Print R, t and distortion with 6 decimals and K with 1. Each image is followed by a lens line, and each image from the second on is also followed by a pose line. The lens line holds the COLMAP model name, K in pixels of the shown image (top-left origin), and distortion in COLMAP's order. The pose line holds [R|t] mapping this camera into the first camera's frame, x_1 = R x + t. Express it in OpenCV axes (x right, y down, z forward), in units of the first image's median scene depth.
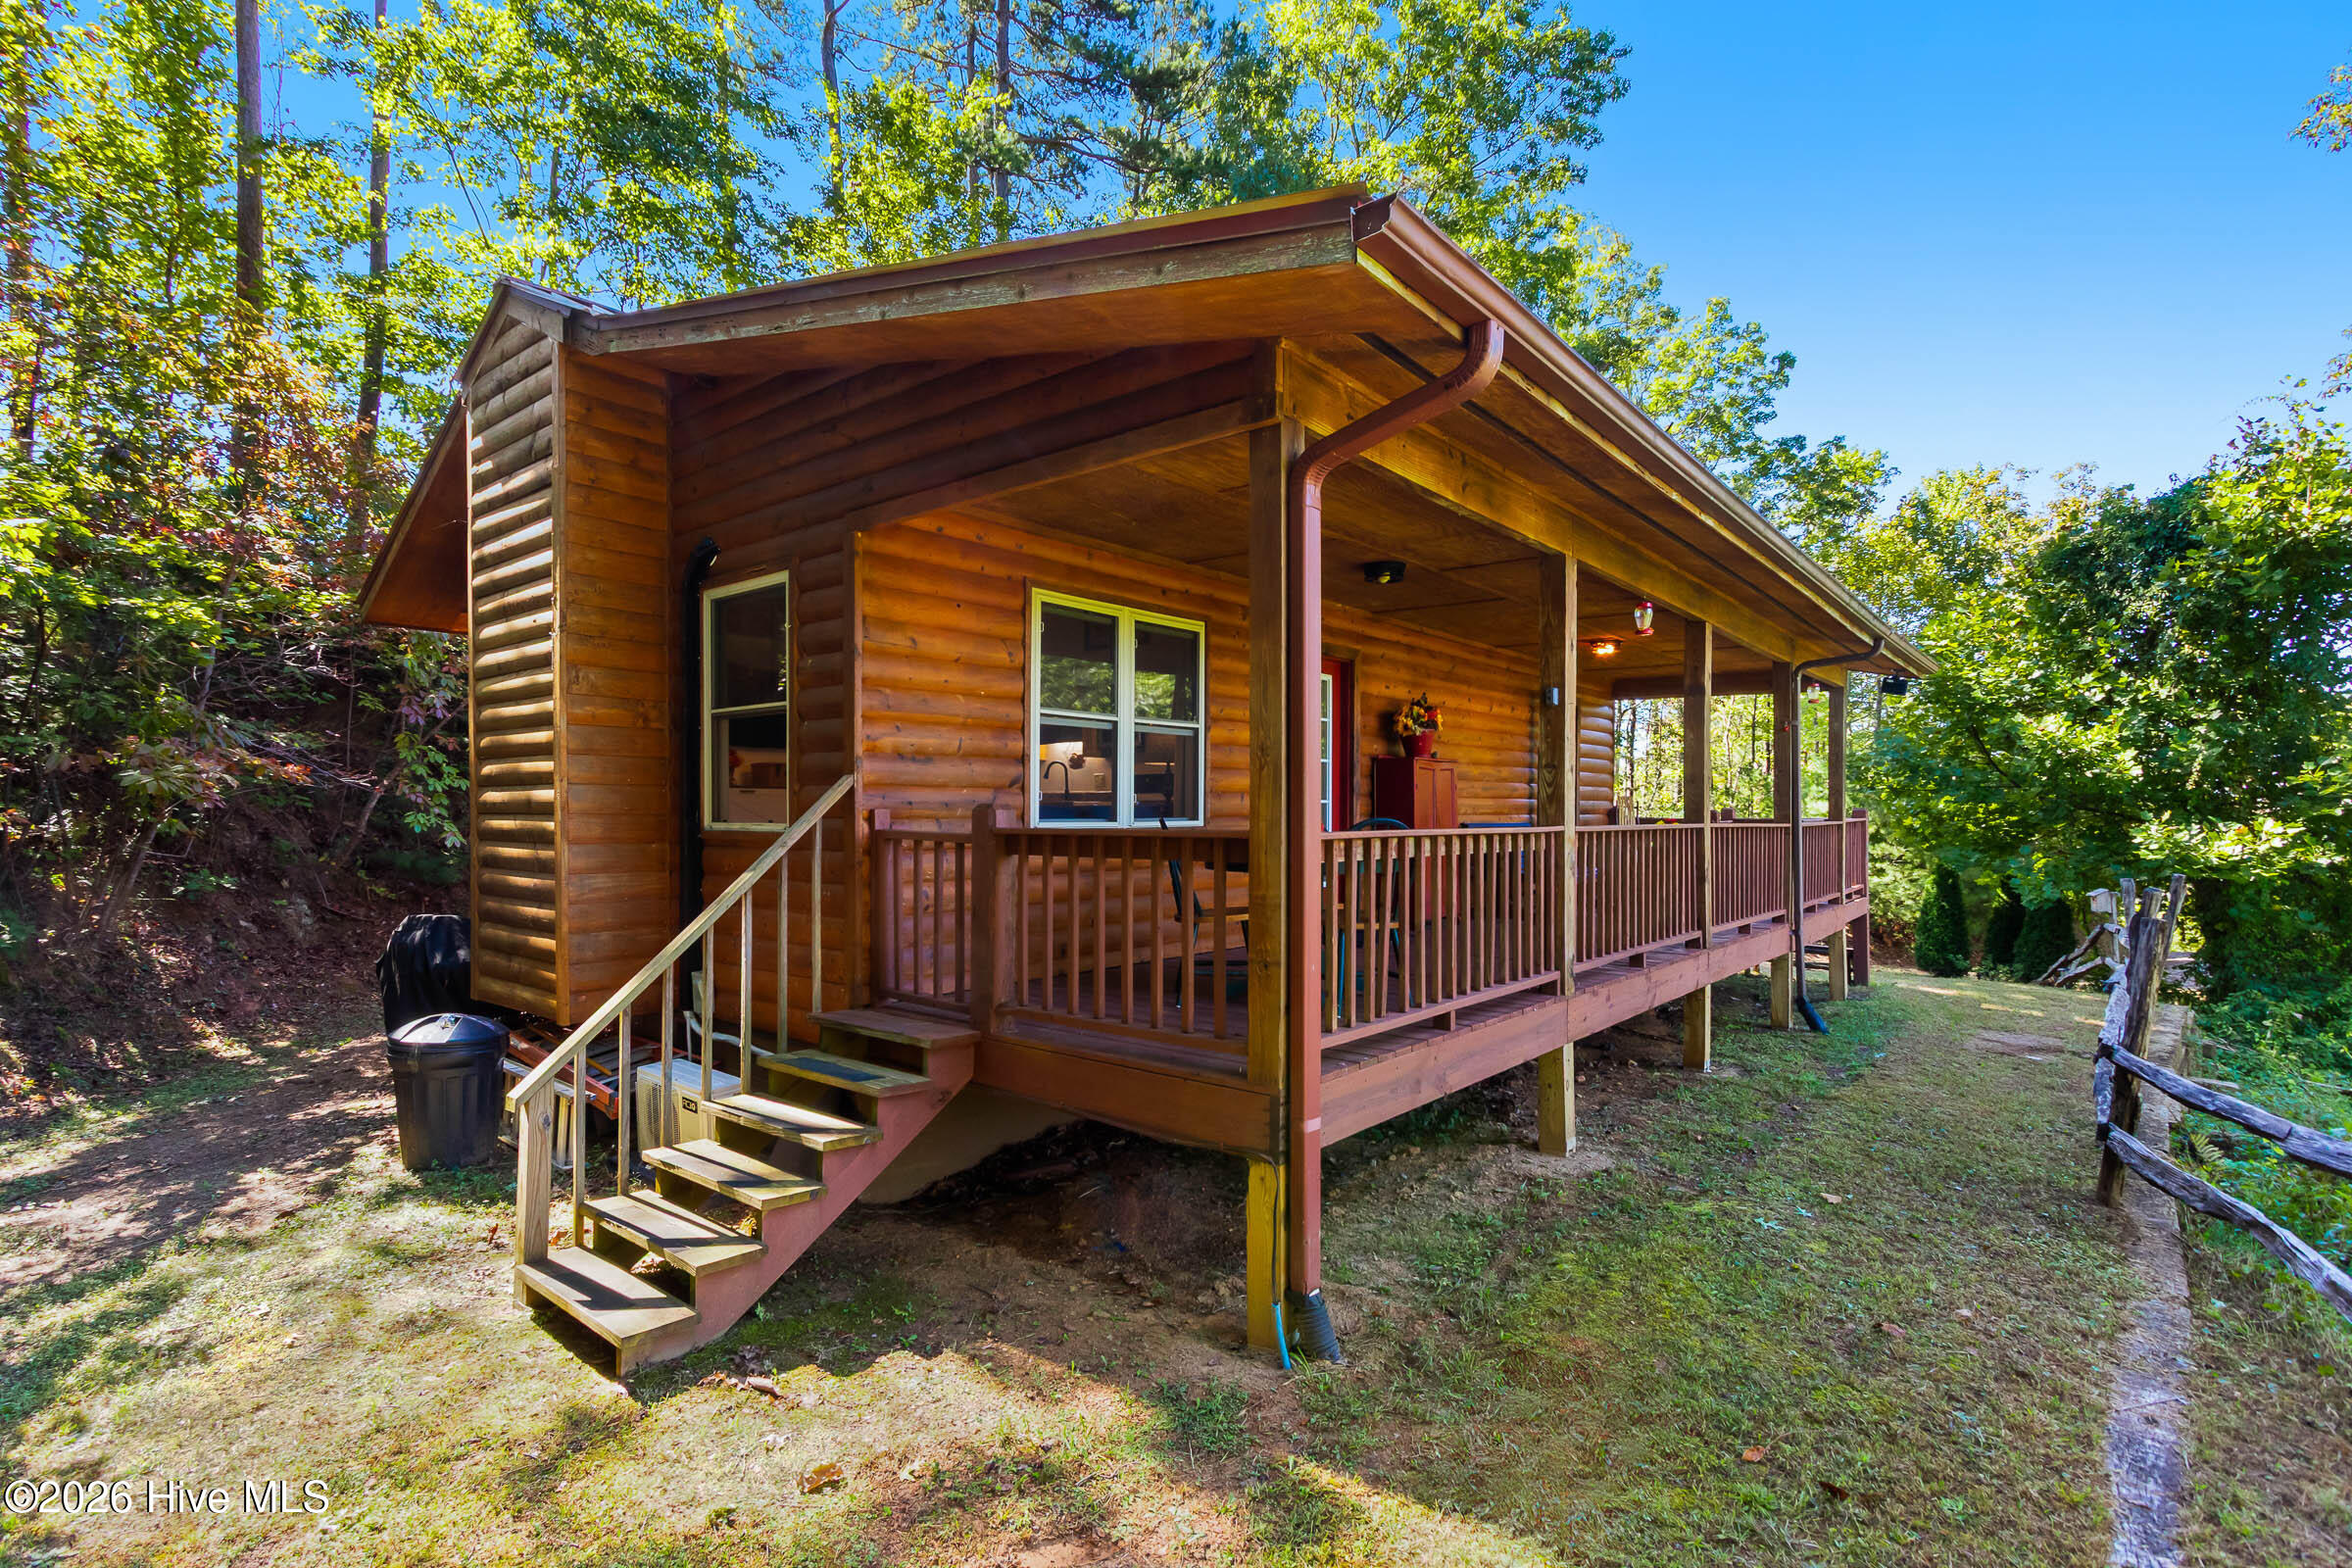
lens RADIAL K [[1100.1, 0, 1154.0], [0, 1100.1, 829.6], [0, 0, 1]] dist [0.001618, -0.001465]
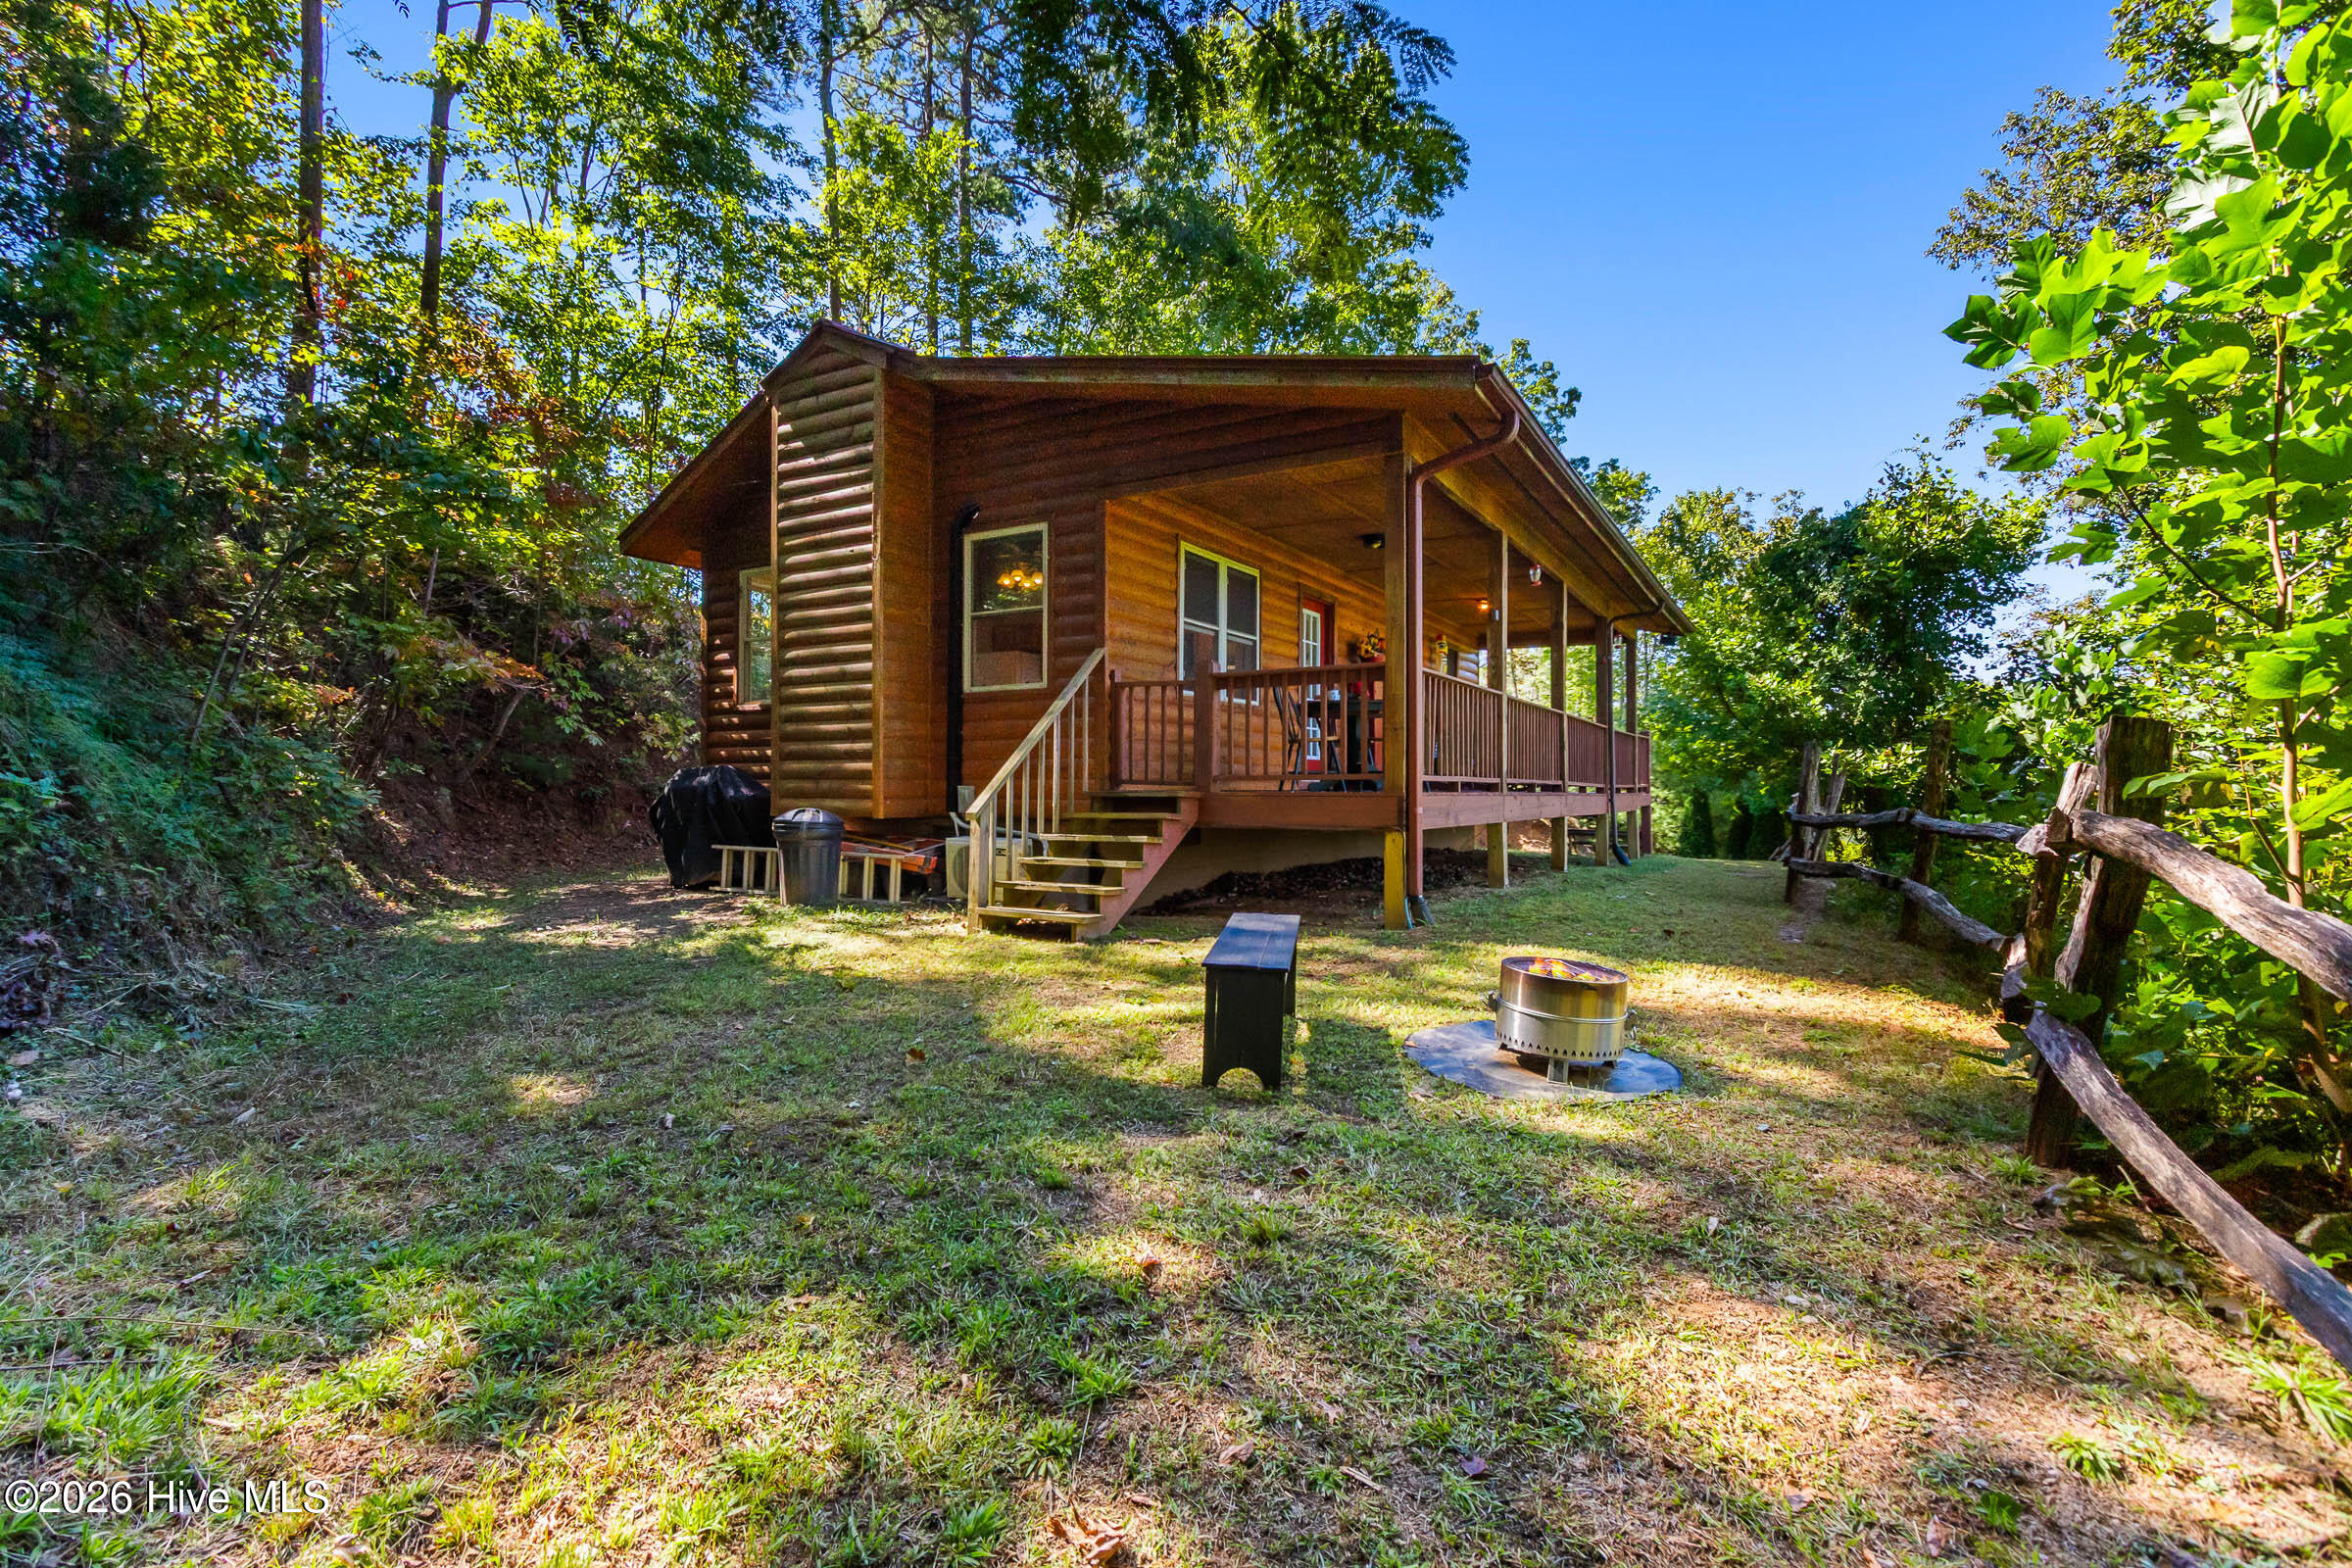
lens RADIAL K [[1100.1, 0, 1147.2], [0, 1100.1, 810.2], [0, 0, 1]] dist [0.001618, -0.001465]
pose [[0.986616, -0.003605, 0.163022, -0.176017], [0.004796, 0.999965, -0.006913, 0.074860], [-0.162991, 0.007602, 0.986598, -0.230205]]
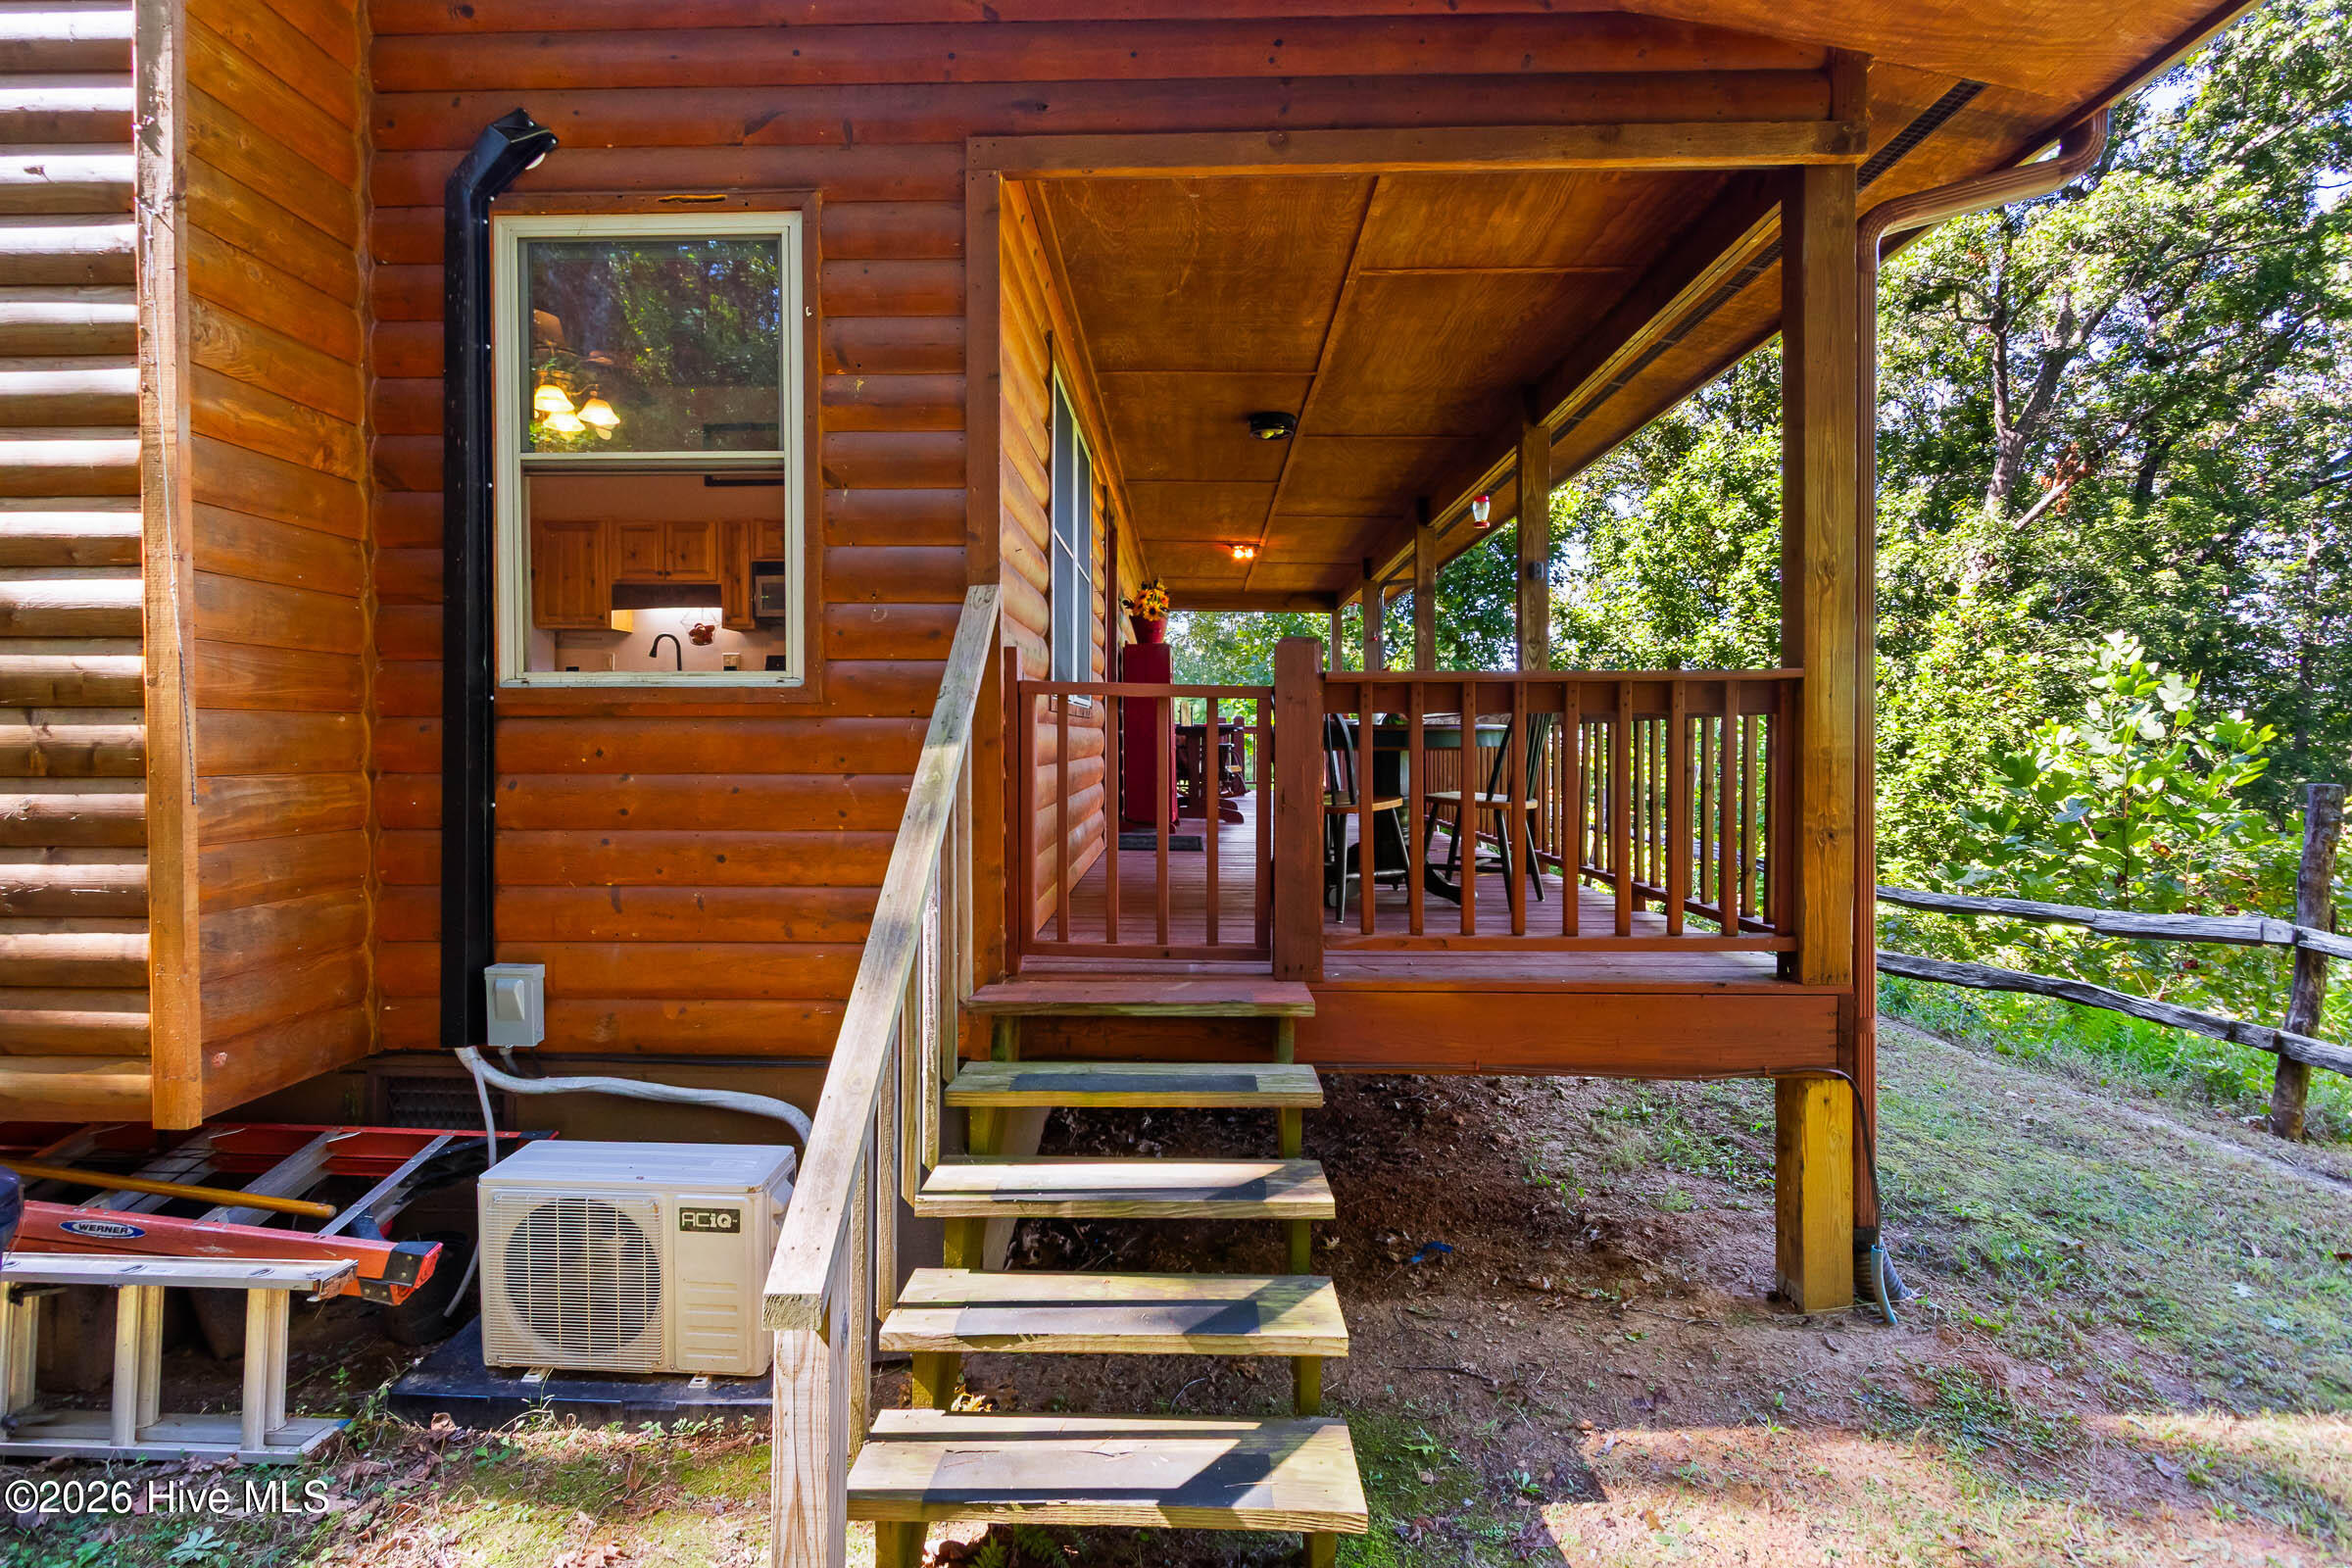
lens RADIAL K [[1100.1, 0, 1164.0], [0, 1100.1, 760.4], [0, 0, 1]] dist [0.001618, -0.001465]
pose [[0.787040, -0.015052, 0.616718, -0.208596], [0.011635, 0.999887, 0.009556, 0.014166], [-0.616792, -0.000345, 0.787126, 0.176487]]
